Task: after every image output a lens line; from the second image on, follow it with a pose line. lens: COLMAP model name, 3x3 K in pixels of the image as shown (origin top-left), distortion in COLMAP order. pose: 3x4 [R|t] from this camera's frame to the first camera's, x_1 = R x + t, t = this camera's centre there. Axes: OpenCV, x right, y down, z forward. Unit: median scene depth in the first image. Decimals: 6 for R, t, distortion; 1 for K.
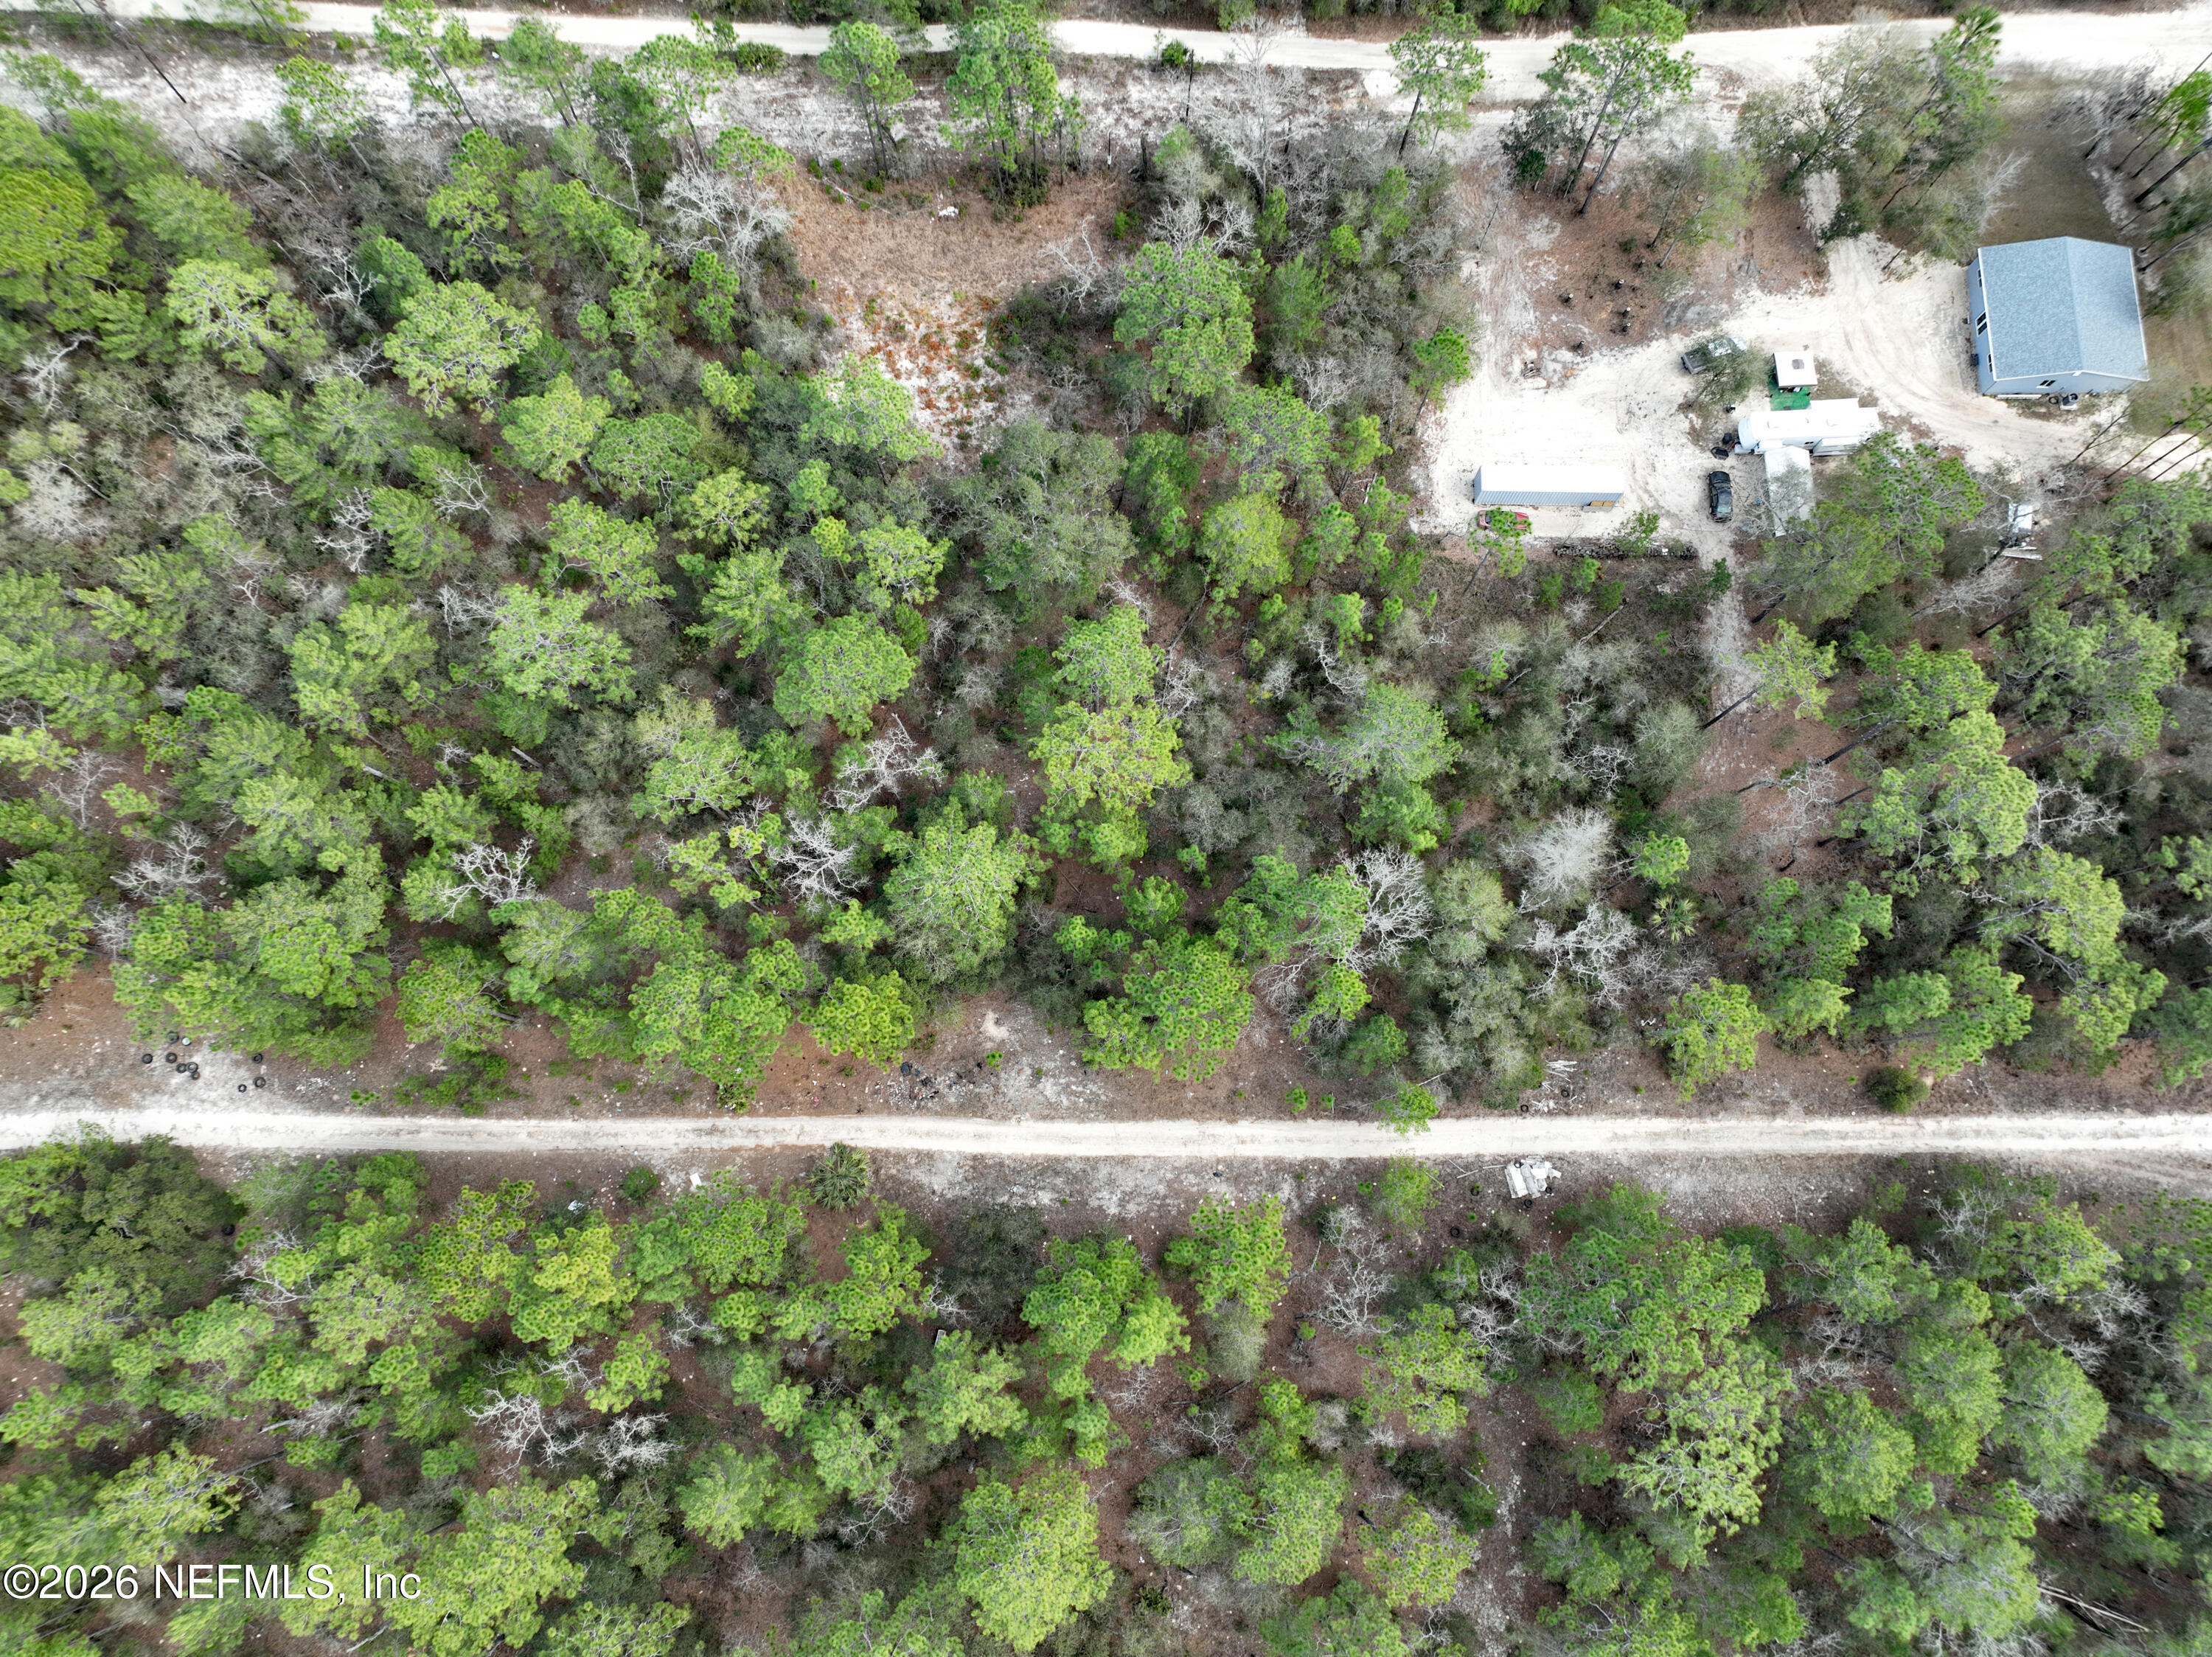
lens RADIAL K [[1583.1, 0, 1106.0], [0, 1583.1, 828.5], [0, 0, 1]] dist [-0.002443, 0.034065]
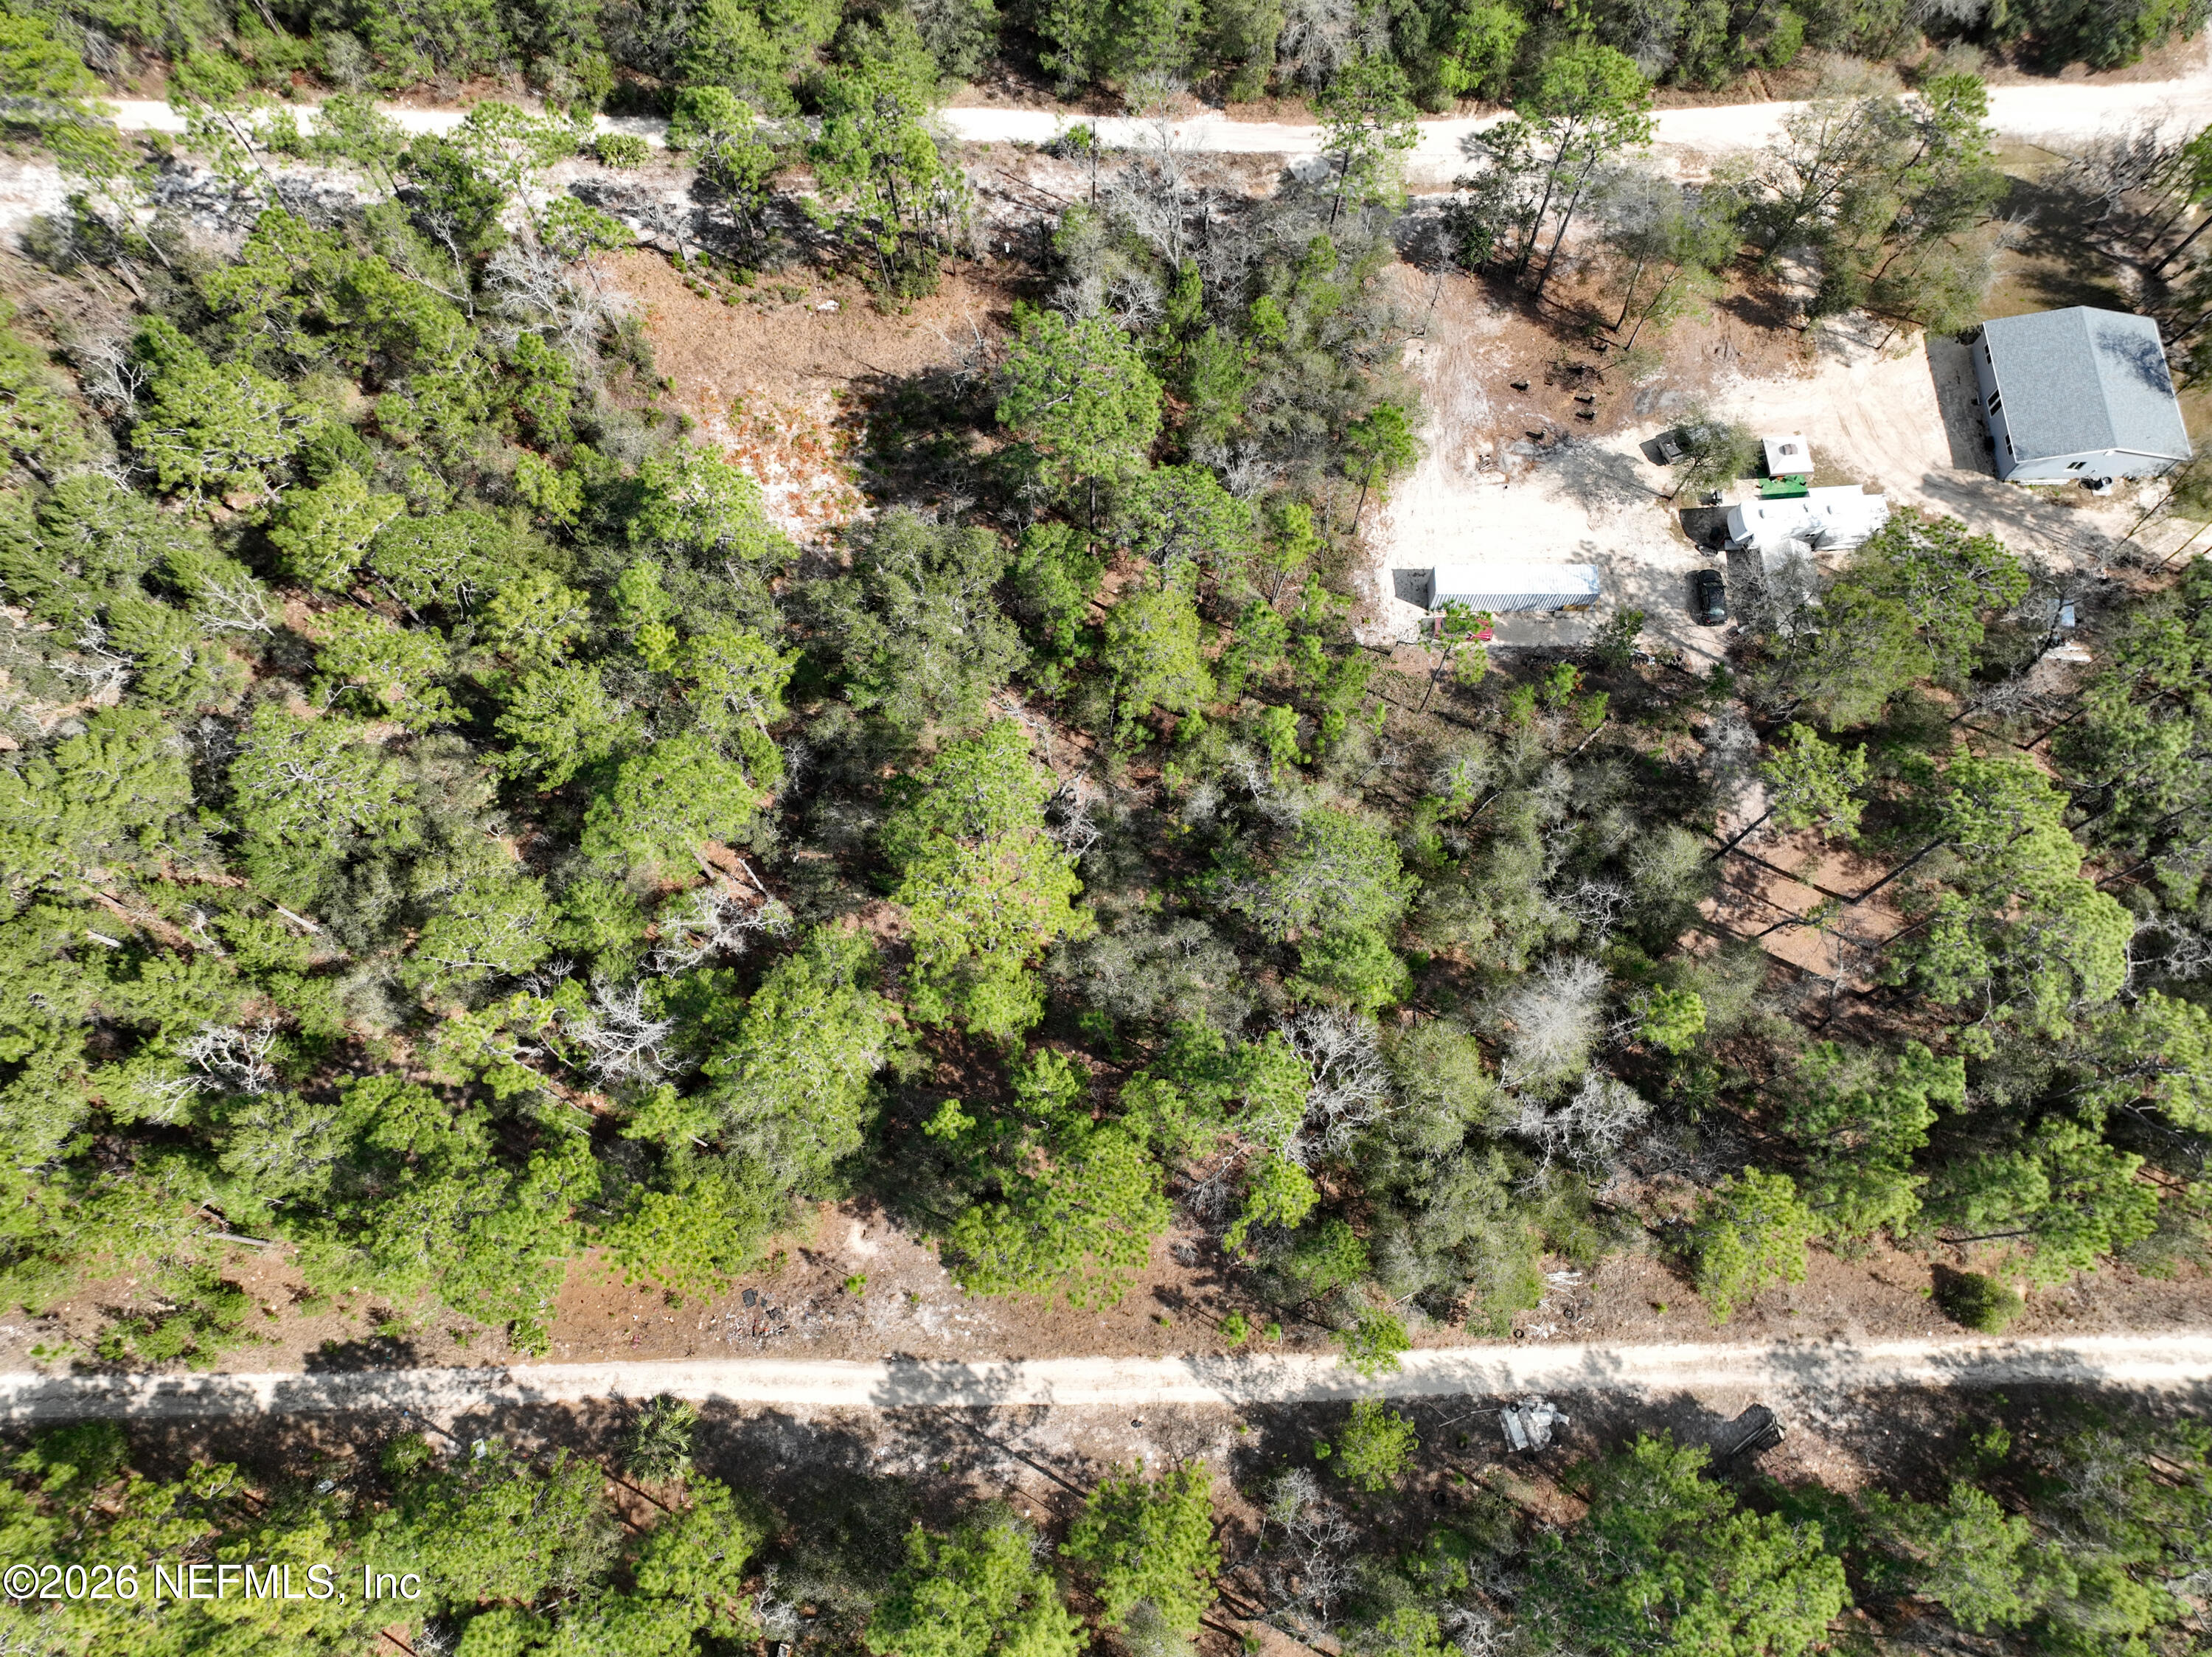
lens RADIAL K [[1583.1, 0, 1106.0], [0, 1583.1, 828.5], [0, 0, 1]] dist [-0.002443, 0.034065]
pose [[0.999831, -0.017182, 0.006500, 0.053713], [0.017836, 0.992678, -0.119465, 0.014602], [-0.004400, 0.119561, 0.992817, 0.172329]]
